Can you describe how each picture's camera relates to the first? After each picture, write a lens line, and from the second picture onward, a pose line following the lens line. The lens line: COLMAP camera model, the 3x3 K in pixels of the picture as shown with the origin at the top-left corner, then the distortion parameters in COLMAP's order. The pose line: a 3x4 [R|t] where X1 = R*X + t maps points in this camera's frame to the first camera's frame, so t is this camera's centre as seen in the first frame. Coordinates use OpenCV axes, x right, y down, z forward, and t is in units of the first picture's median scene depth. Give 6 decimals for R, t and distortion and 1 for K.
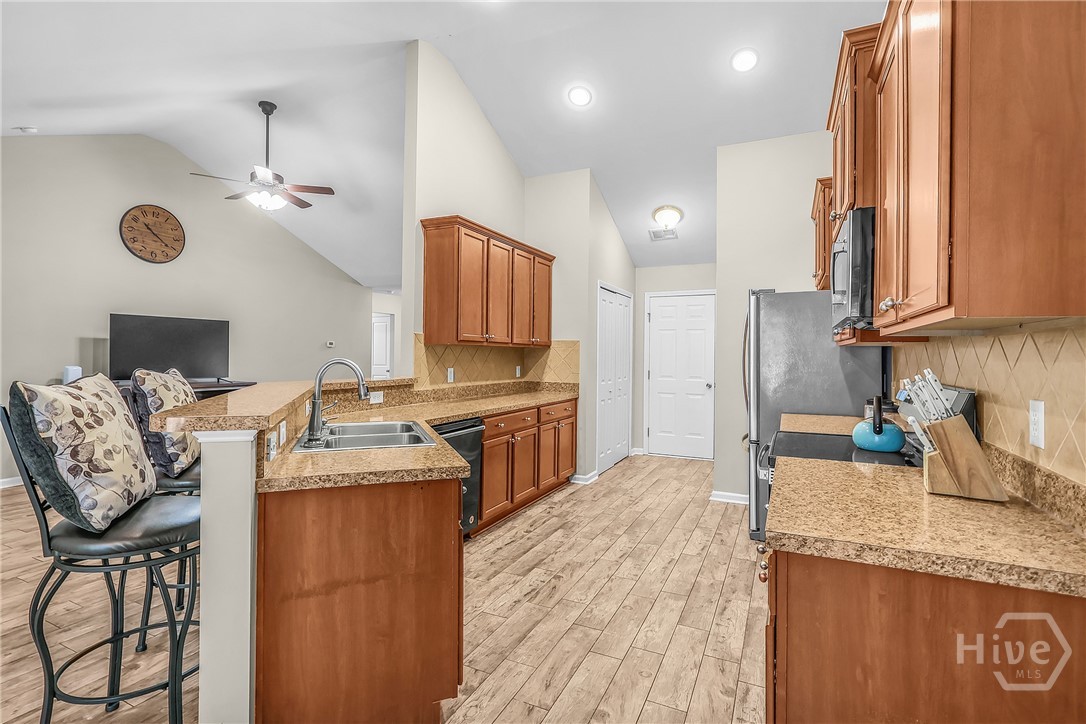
lens RADIAL K [[510.2, 0, 538.4], [0, 510.2, 361.4], [0, 0, 1]] dist [-0.002745, -0.000446]
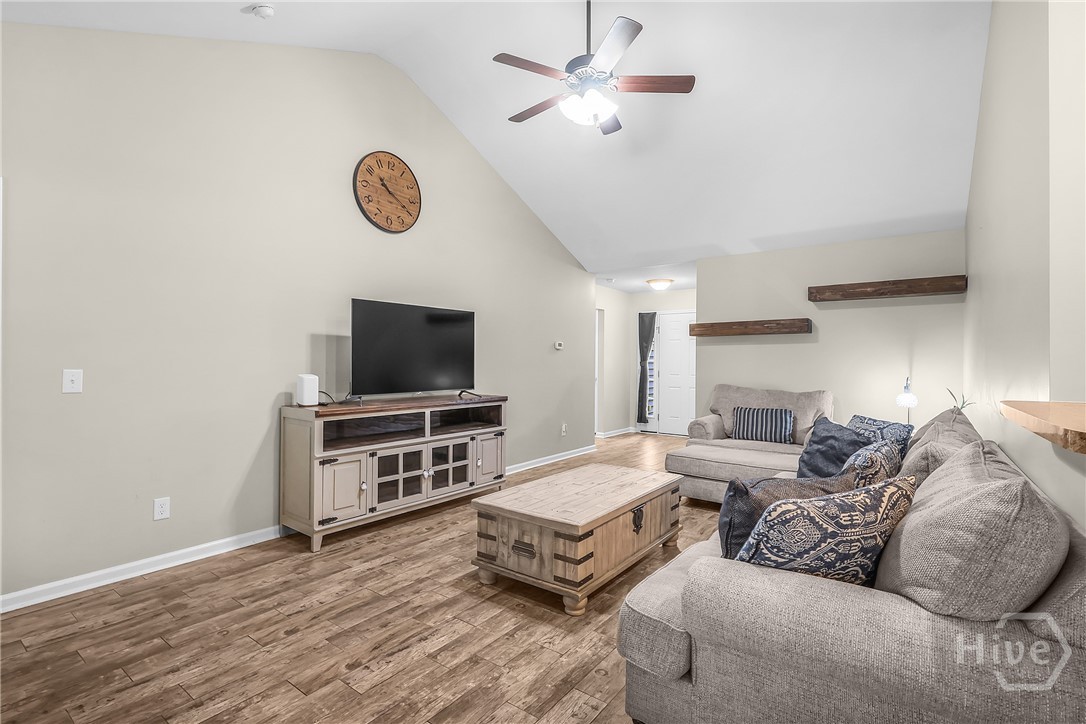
lens RADIAL K [[508.1, 0, 543.2], [0, 508.1, 358.8], [0, 0, 1]] dist [0.001188, 0.000040]
pose [[0.984668, -0.007335, -0.174286, -0.419654], [0.004464, 0.999848, -0.016864, -0.000877], [0.174383, 0.015827, 0.984551, 0.334860]]
